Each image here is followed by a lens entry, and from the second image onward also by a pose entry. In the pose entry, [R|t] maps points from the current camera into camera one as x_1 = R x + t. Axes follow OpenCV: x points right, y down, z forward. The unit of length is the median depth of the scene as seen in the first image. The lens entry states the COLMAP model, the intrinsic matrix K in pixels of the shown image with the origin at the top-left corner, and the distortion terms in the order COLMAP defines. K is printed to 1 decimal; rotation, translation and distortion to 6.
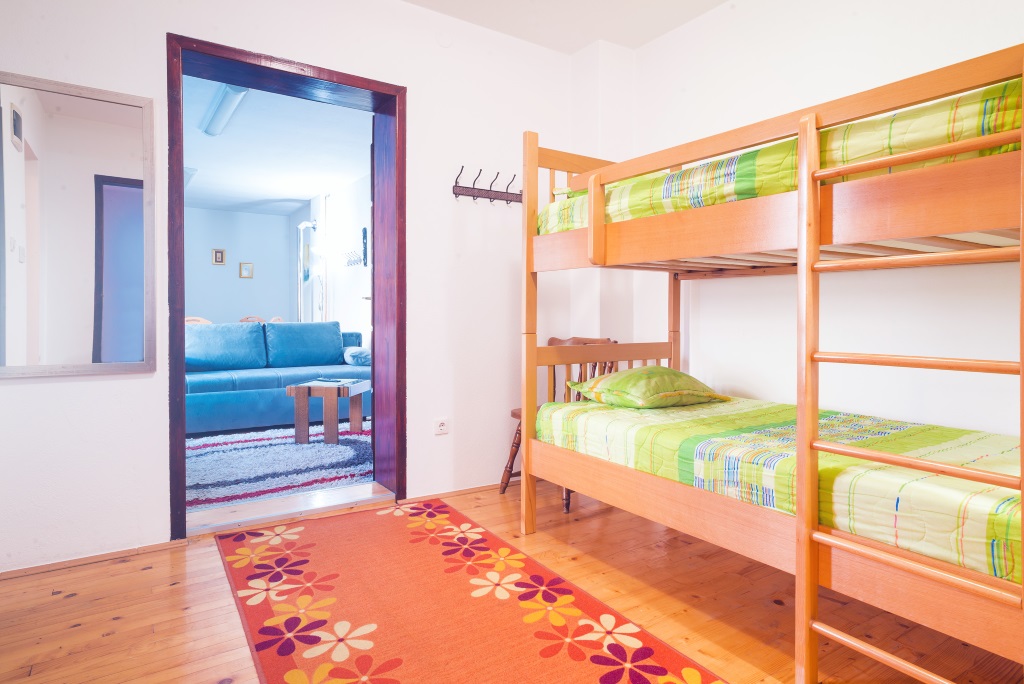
lens RADIAL K [[573.4, 0, 506.6], [0, 573.4, 320.2], [0, 0, 1]] dist [-0.008599, 0.019916]
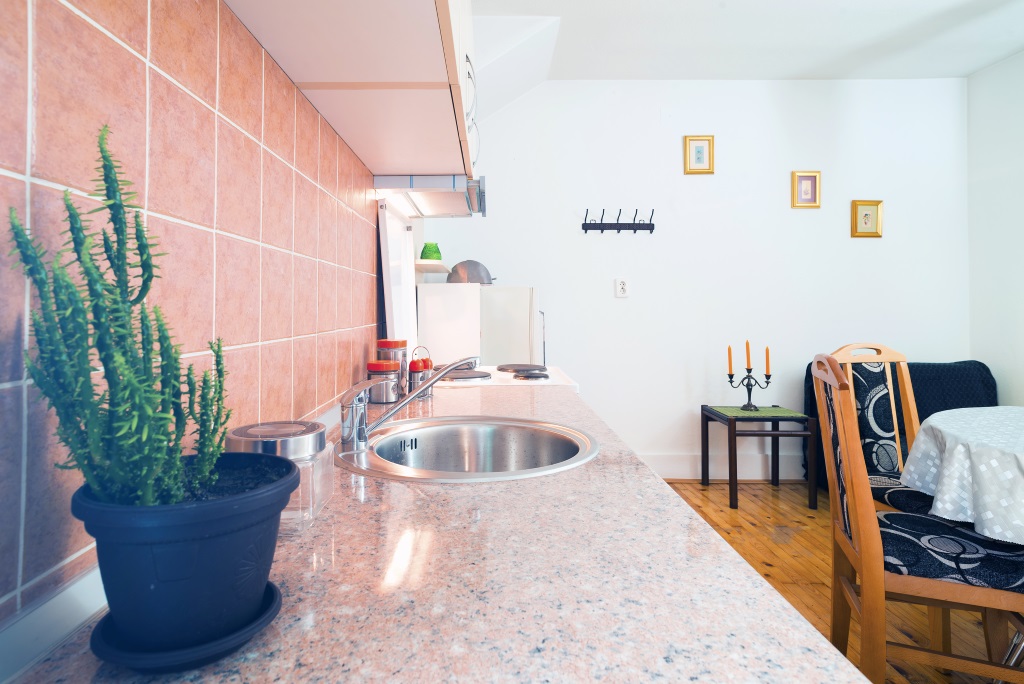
lens RADIAL K [[573.4, 0, 500.6], [0, 573.4, 288.2], [0, 0, 1]] dist [-0.008599, 0.019916]
pose [[0.851315, -0.021517, -0.524213, -0.732667], [-0.001005, 0.999090, -0.042641, -0.030427], [0.524654, 0.036828, 0.850519, 0.814566]]
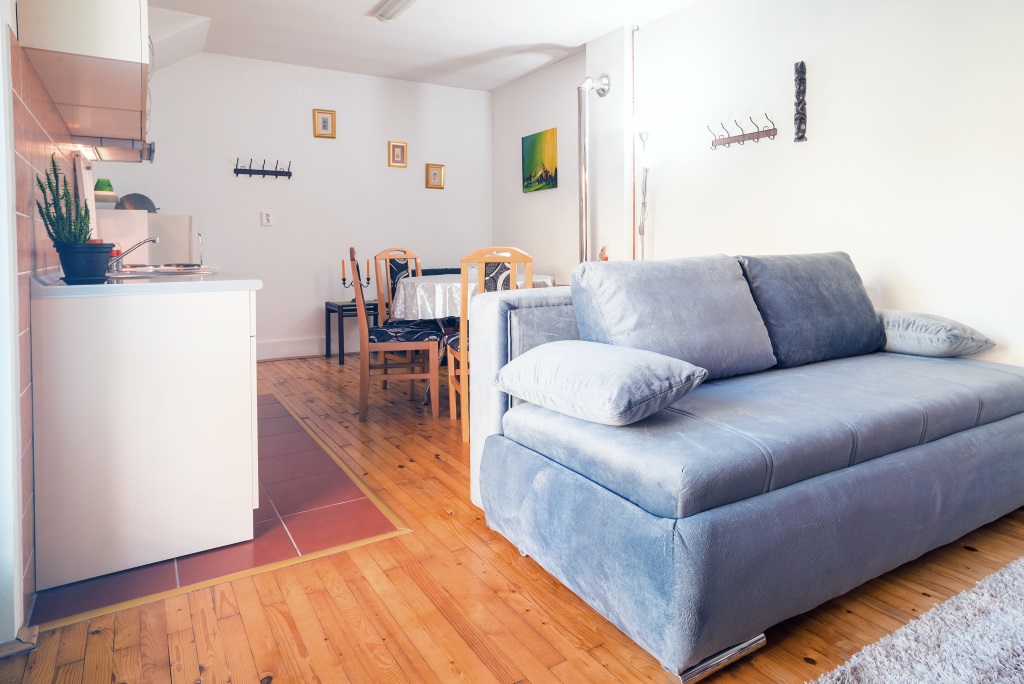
lens RADIAL K [[610.1, 0, 495.9], [0, 610.1, 258.6], [0, 0, 1]] dist [0.006066, 0.010040]
pose [[0.998868, -0.011783, -0.046088, -0.565487], [0.011970, 0.999921, 0.003792, 0.002927], [0.046039, -0.004340, 0.998930, 0.526886]]
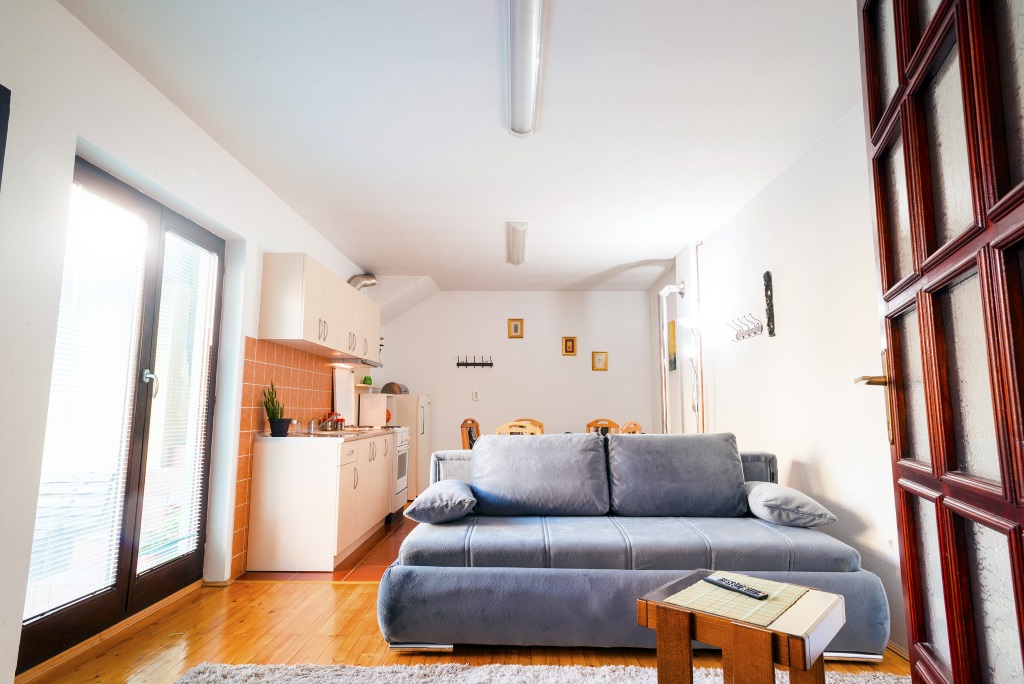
lens RADIAL K [[573.4, 0, 515.1], [0, 573.4, 340.0], [0, 0, 1]] dist [-0.008599, 0.019916]
pose [[0.824107, -0.068129, -0.562321, -0.151811], [-0.008868, 0.991067, -0.133071, -0.011791], [0.566364, 0.114651, 0.816141, 0.425805]]
